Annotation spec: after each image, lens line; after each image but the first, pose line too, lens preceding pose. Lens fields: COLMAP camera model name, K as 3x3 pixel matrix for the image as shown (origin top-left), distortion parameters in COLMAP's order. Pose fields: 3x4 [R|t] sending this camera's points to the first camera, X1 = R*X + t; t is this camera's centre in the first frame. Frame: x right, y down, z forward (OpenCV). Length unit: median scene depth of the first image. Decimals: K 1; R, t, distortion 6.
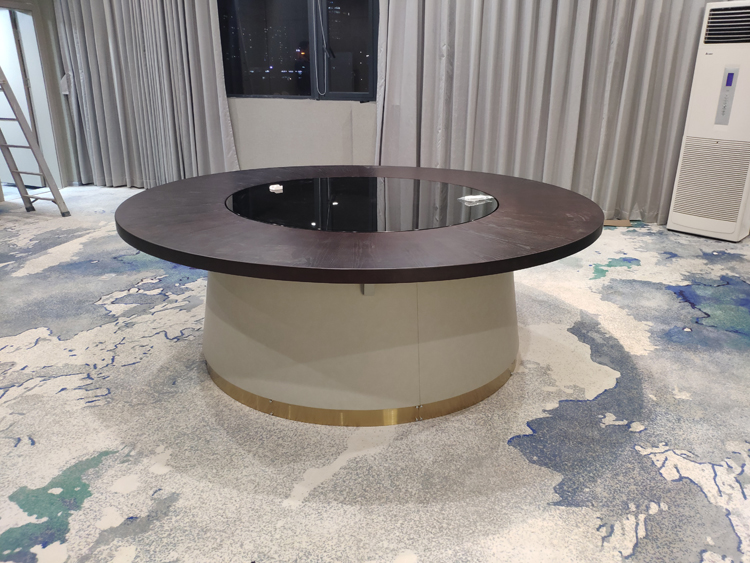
lens RADIAL K [[590.6, 0, 375.0], [0, 590.6, 281.5], [0, 0, 1]] dist [-0.017513, -0.012226]
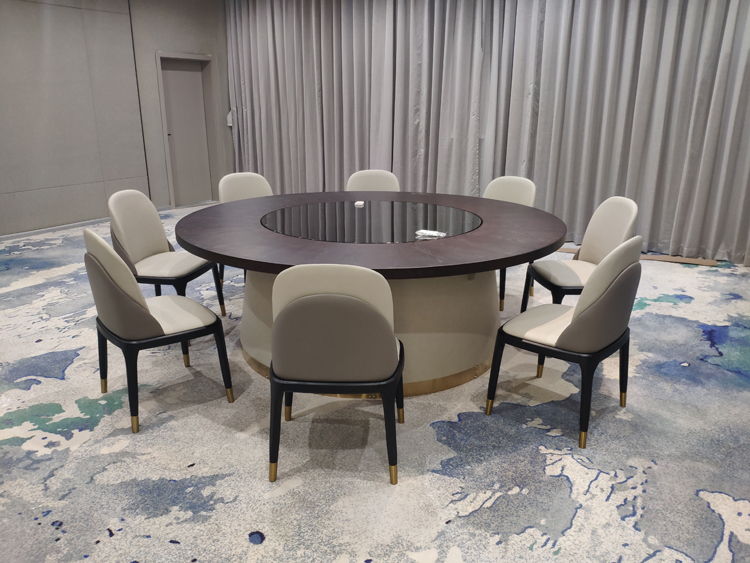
lens RADIAL K [[590.6, 0, 375.0], [0, 590.6, 281.5], [0, 0, 1]] dist [-0.017513, -0.012226]
pose [[0.949326, 0.085147, -0.302540, 0.292399], [-0.098195, 0.994769, -0.028152, 0.019322], [0.298561, 0.056433, 0.952721, -0.119108]]
